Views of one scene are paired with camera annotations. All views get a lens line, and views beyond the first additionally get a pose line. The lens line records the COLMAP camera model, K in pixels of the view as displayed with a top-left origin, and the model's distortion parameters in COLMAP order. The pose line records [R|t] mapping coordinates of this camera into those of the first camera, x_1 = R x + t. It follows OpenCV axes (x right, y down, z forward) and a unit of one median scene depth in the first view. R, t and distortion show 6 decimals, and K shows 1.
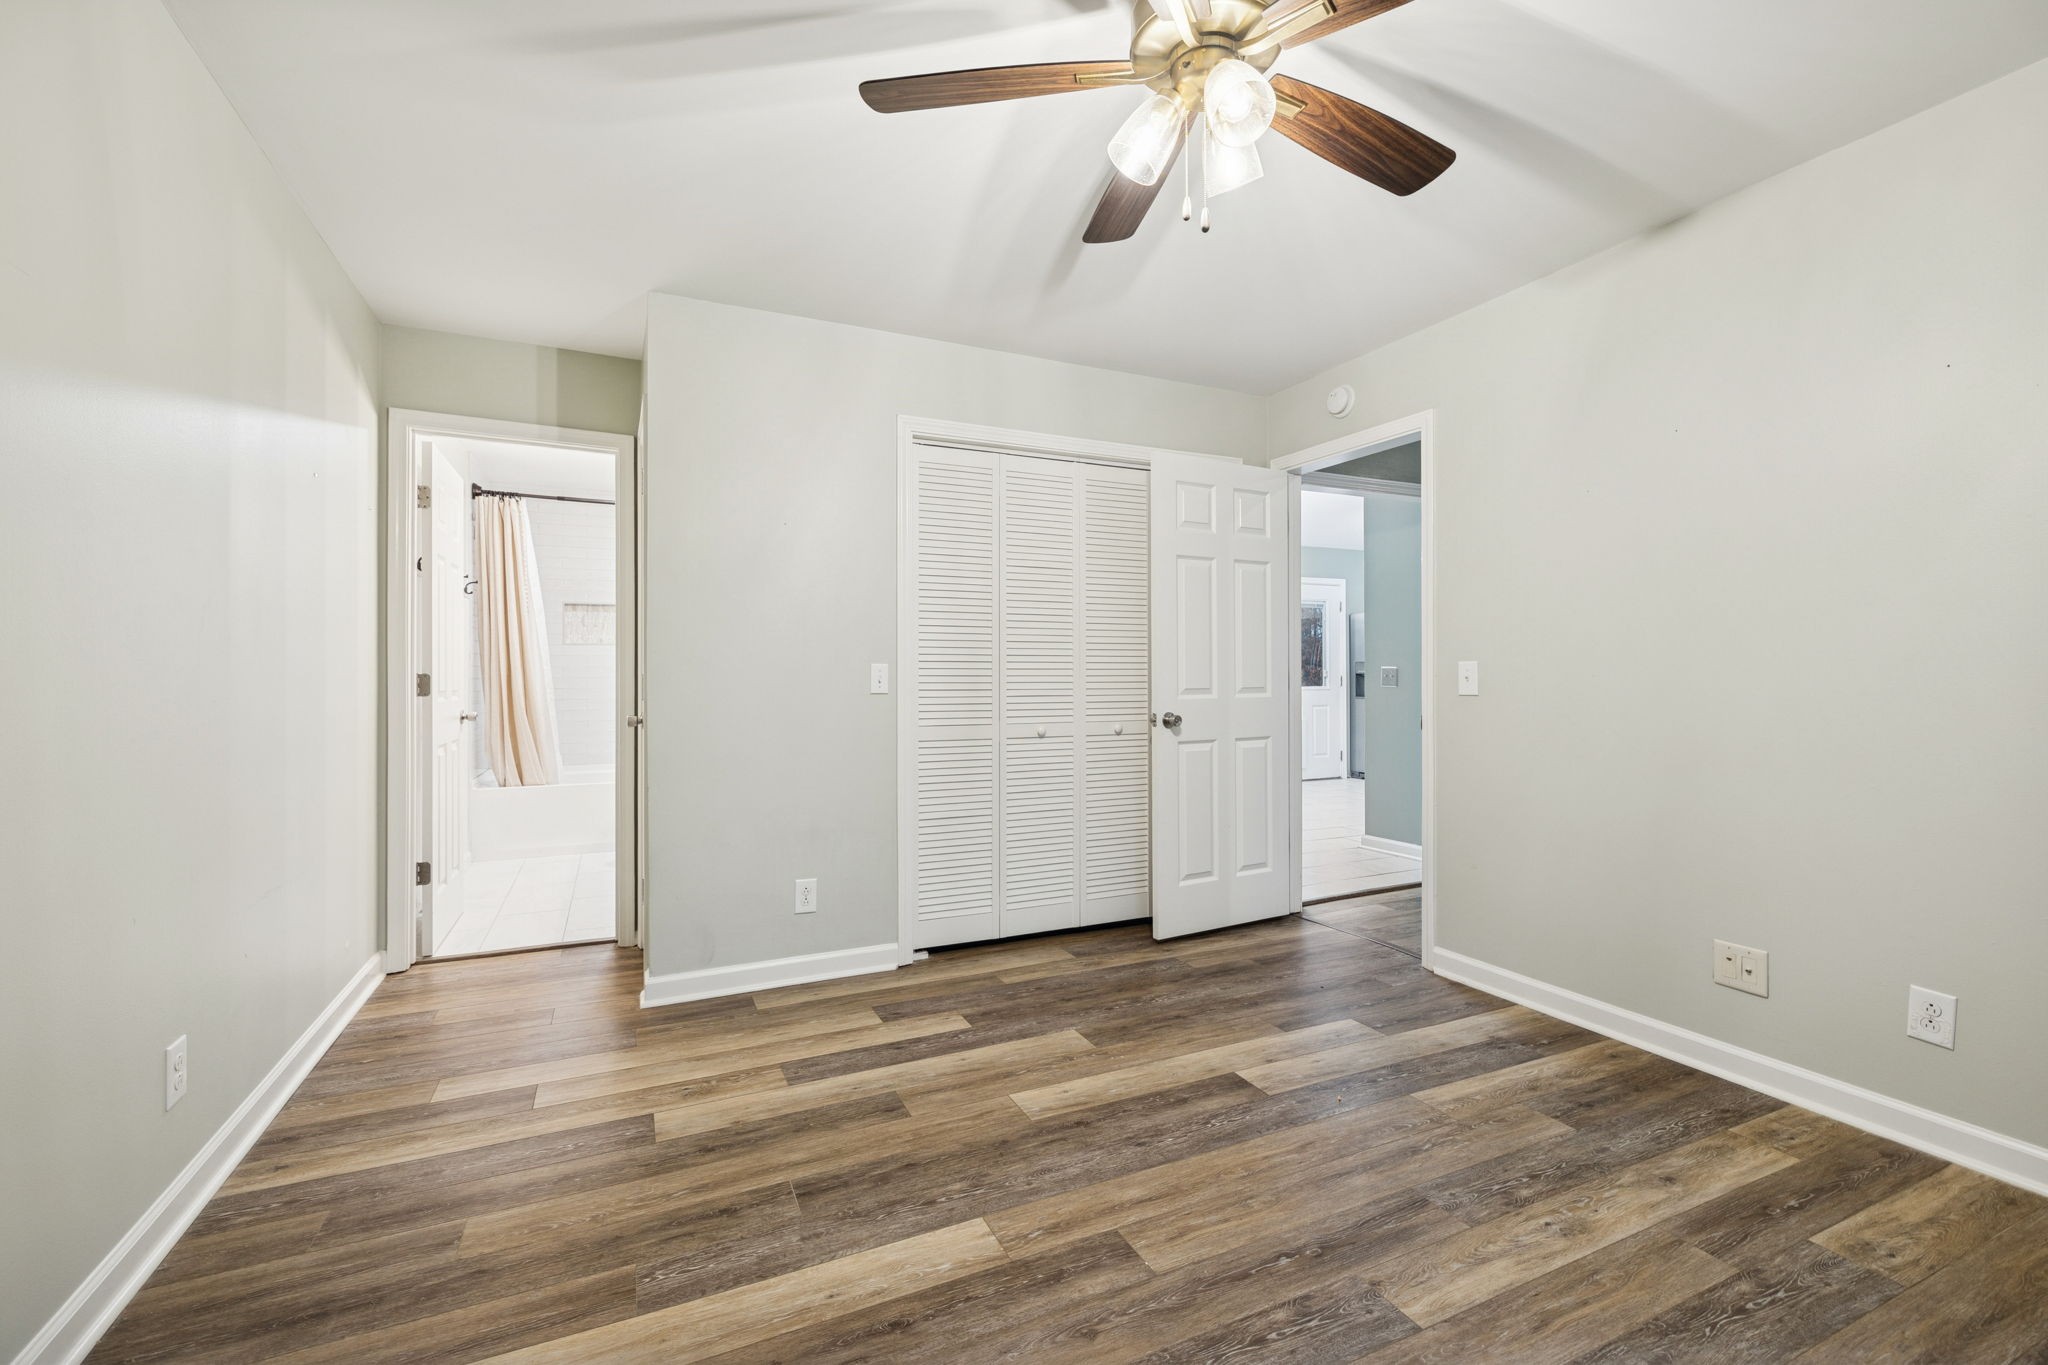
lens RADIAL K [[867.5, 0, 1026.8], [0, 867.5, 666.1], [0, 0, 1]] dist [-0.000569, -0.000366]
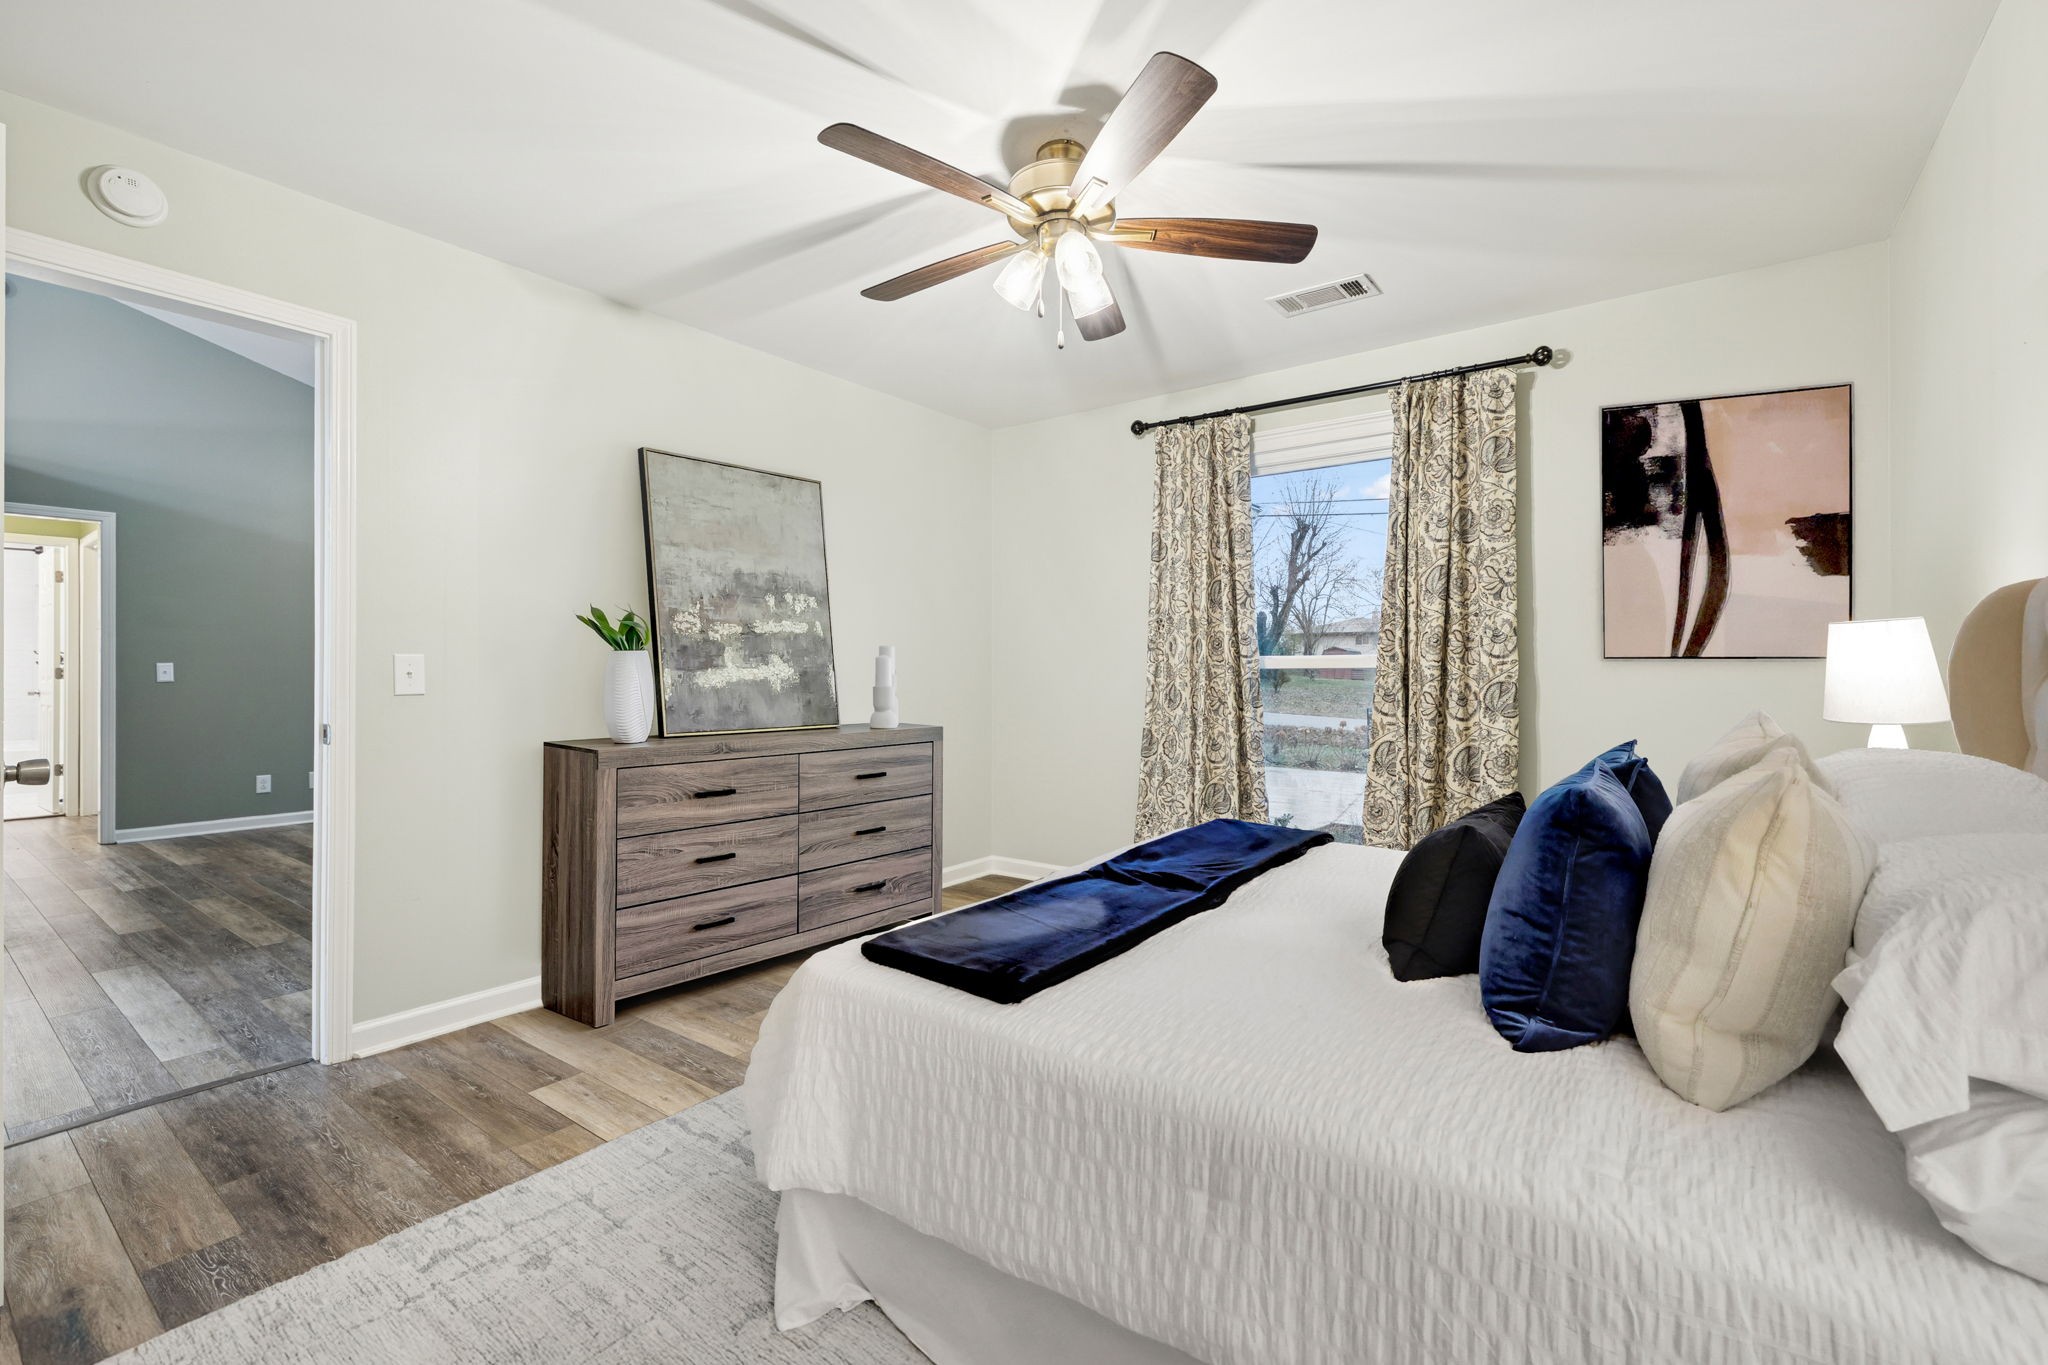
lens RADIAL K [[883.1, 0, 1024.0], [0, 883.1, 682.5], [0, 0, 1]] dist [-0.000899, 0.000201]
pose [[-0.474967, -0.002733, 0.879999, -0.634050], [-0.006200, 0.999981, -0.000241, 0.022928], [-0.879982, -0.005571, -0.474975, 1.091959]]
